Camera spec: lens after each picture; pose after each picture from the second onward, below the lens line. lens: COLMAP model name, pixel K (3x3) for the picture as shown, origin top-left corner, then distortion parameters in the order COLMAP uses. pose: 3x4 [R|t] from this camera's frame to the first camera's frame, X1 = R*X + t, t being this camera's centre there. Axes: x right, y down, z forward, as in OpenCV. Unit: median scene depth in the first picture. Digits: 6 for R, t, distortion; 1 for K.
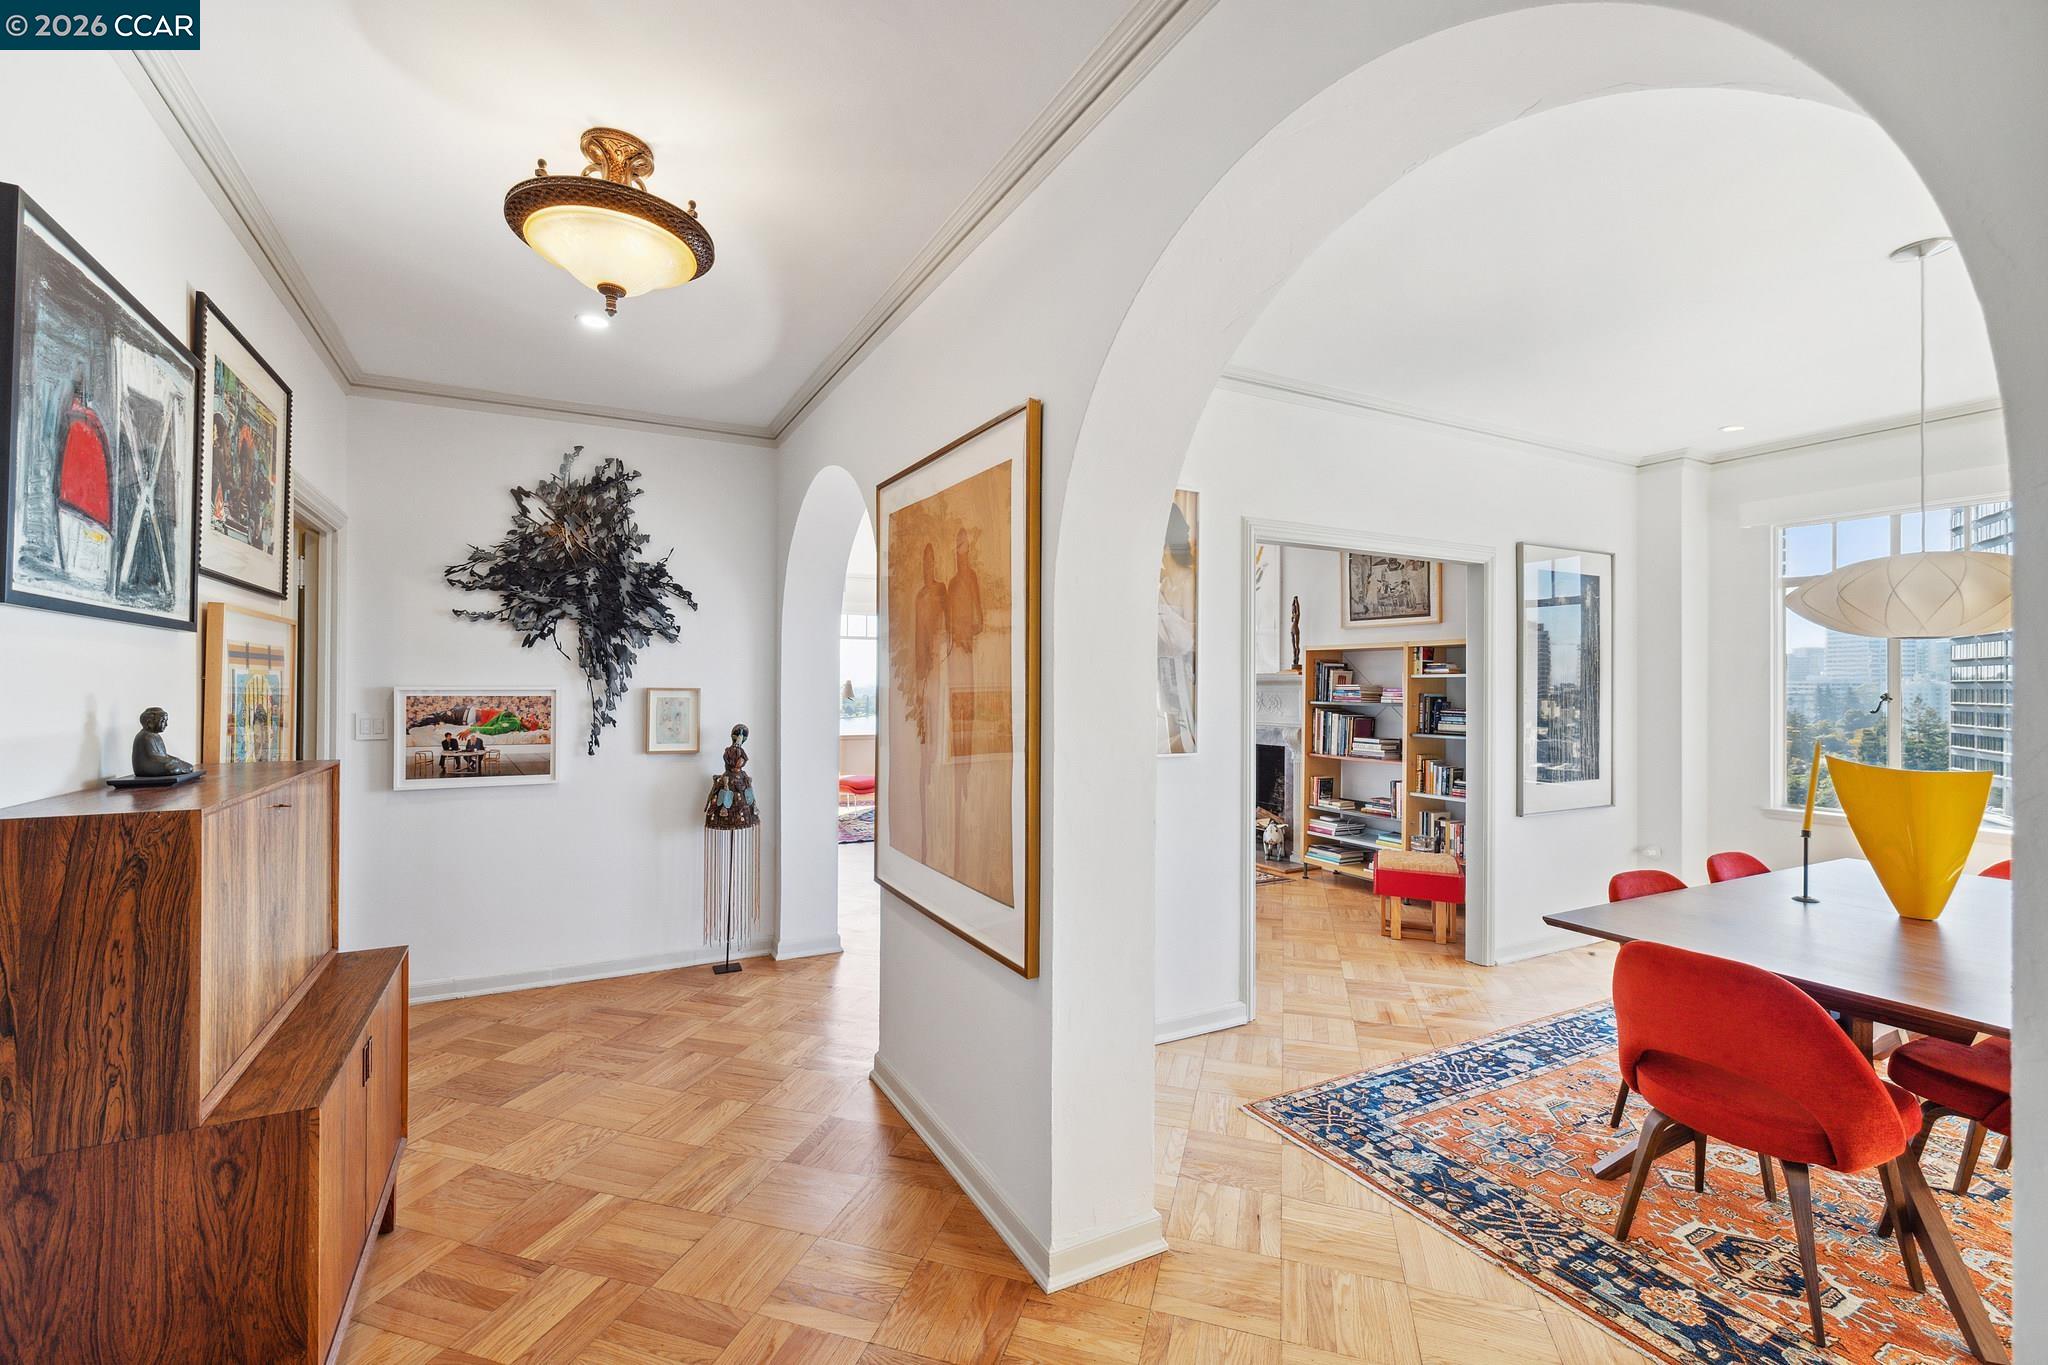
lens RADIAL K [[872.6, 0, 1007.3], [0, 872.6, 676.9], [0, 0, 1]] dist [0.001557, 0.000010]
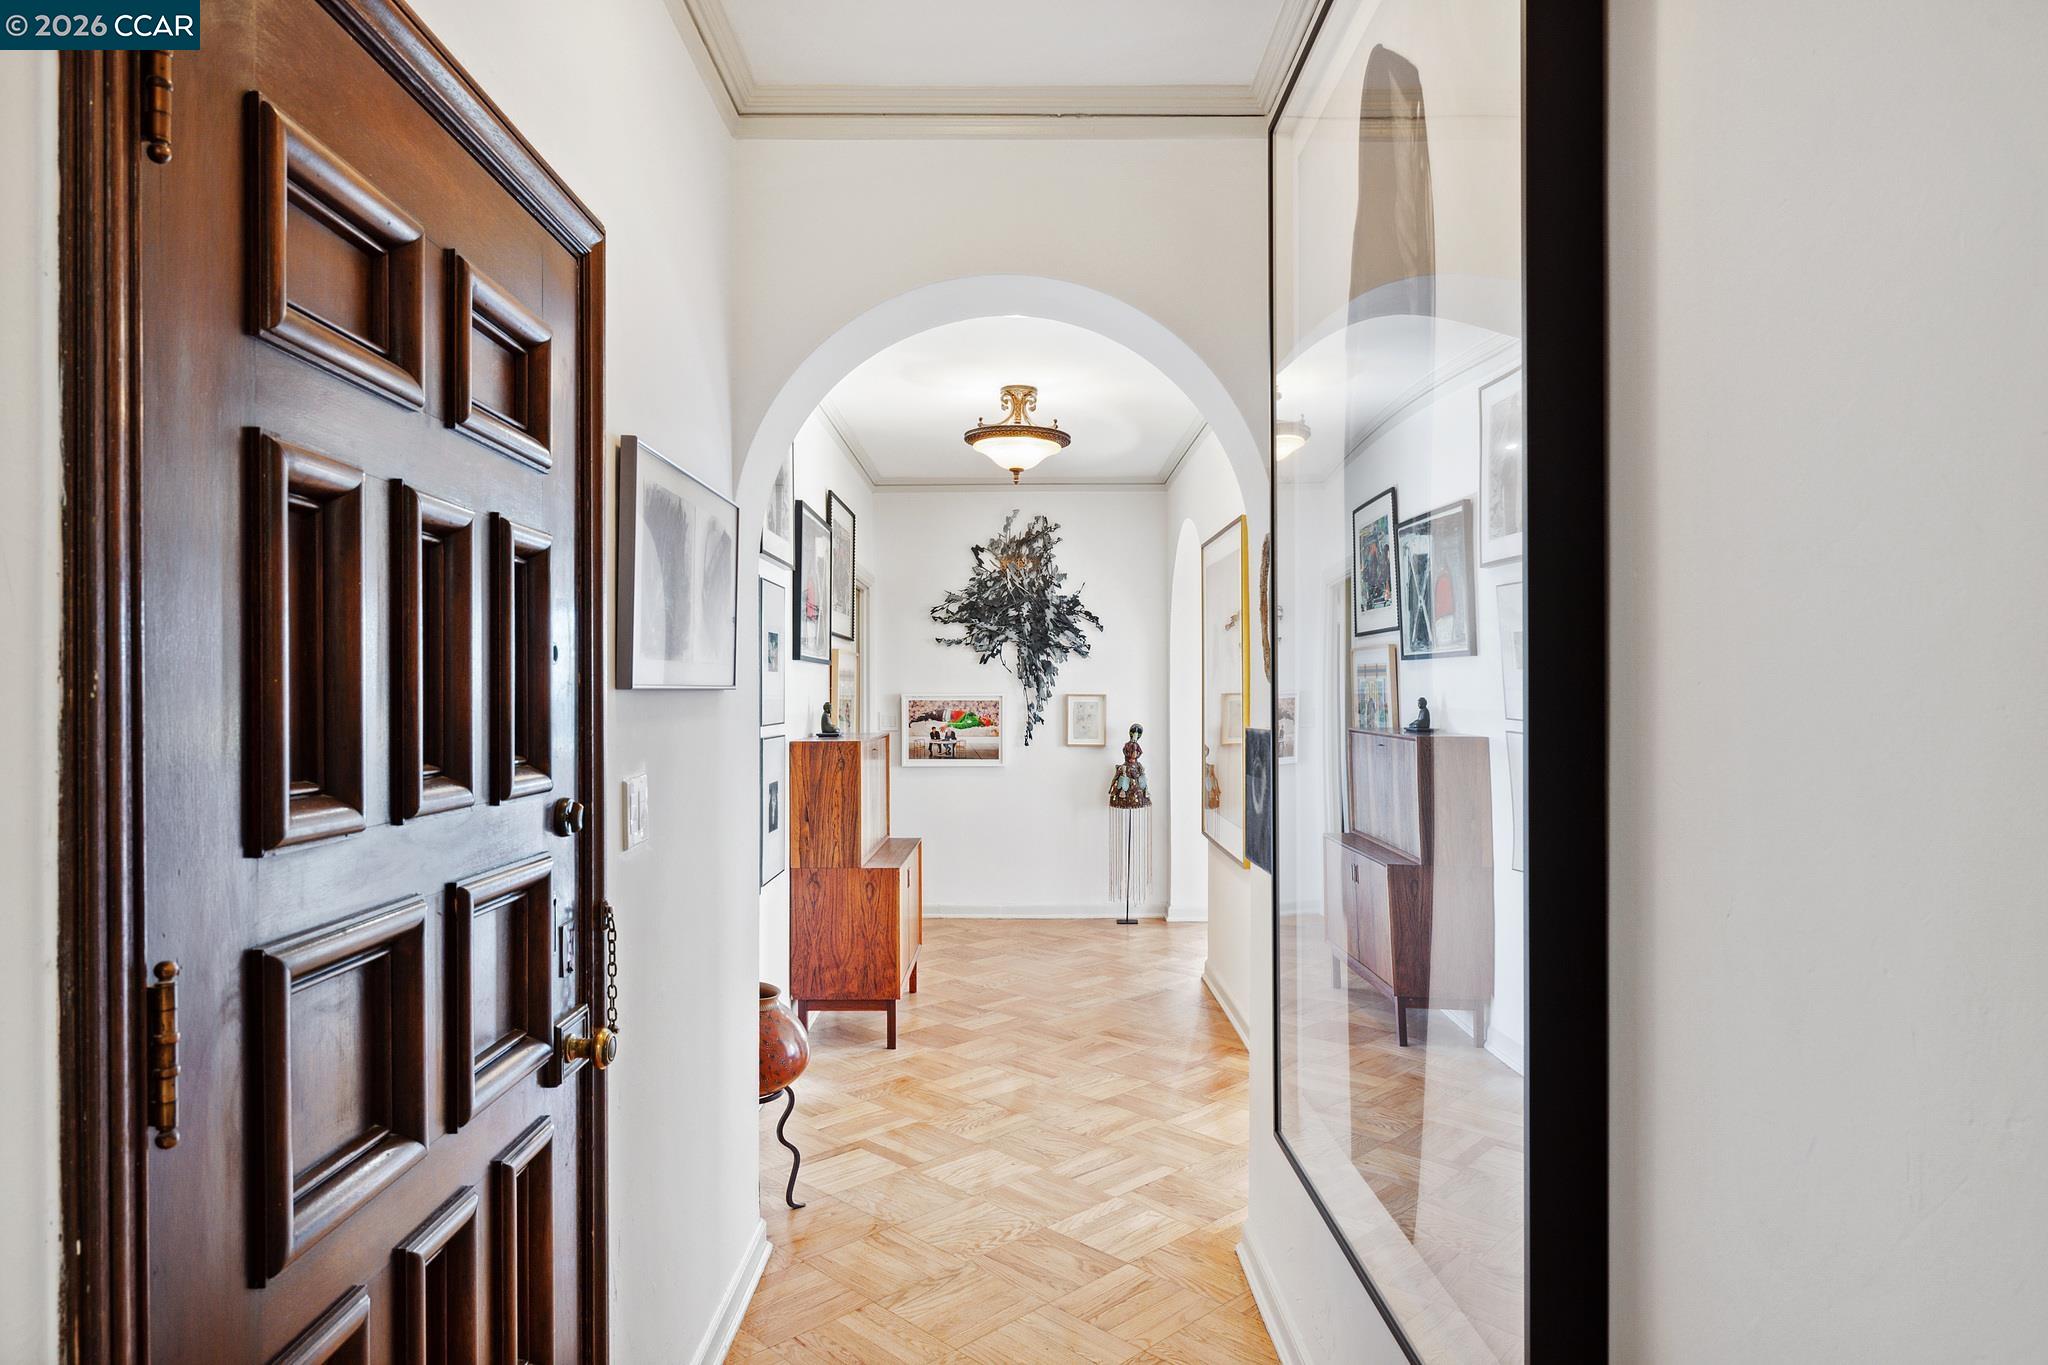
lens RADIAL K [[1235.5, 0, 1025.4], [0, 1235.5, 685.8], [0, 0, 1]] dist [-0.001623, -0.000039]
pose [[0.886572, -0.006846, -0.462540, 0.382334], [0.008445, 0.999963, 0.001388, -0.002669], [0.462514, -0.005137, 0.886597, -0.647487]]
